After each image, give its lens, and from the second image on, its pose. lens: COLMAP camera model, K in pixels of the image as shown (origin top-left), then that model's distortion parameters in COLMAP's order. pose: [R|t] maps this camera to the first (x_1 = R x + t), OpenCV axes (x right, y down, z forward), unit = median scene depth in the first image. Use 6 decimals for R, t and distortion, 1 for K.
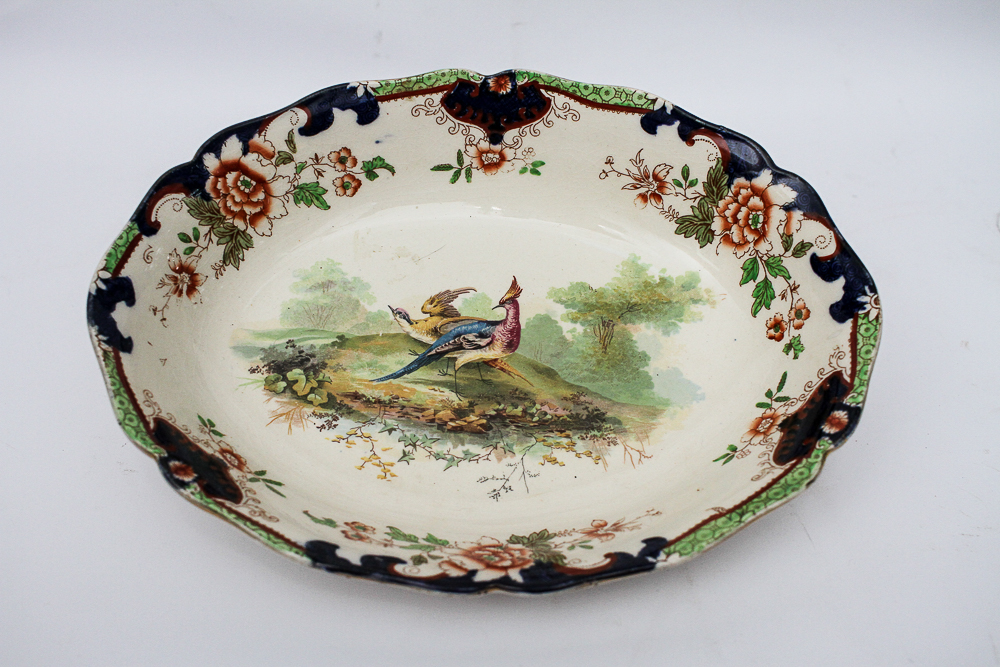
lens RADIAL K [[1147.1, 0, 499.1], [0, 1147.1, 347.0], [0, 0, 1]] dist [-0.134728, 0.124852]
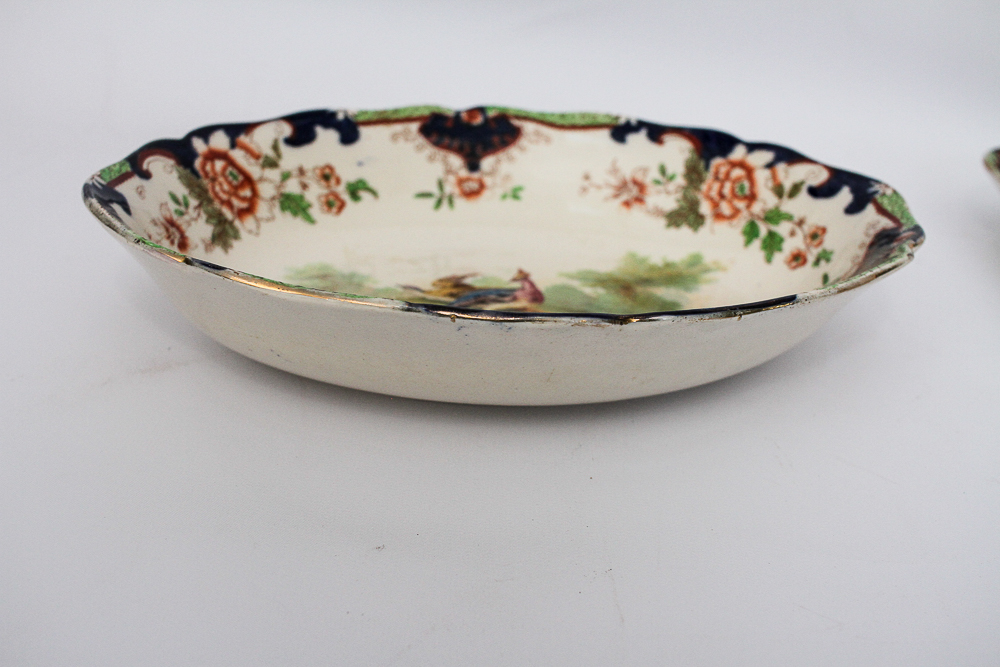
lens RADIAL K [[1147.1, 0, 499.1], [0, 1147.1, 347.0], [0, 0, 1]] dist [-0.134728, 0.124852]
pose [[0.972865, -0.070174, 0.220473, -0.222659], [0.185271, 0.807056, -0.560656, 0.535586], [-0.138590, 0.586291, 0.798158, 0.292625]]
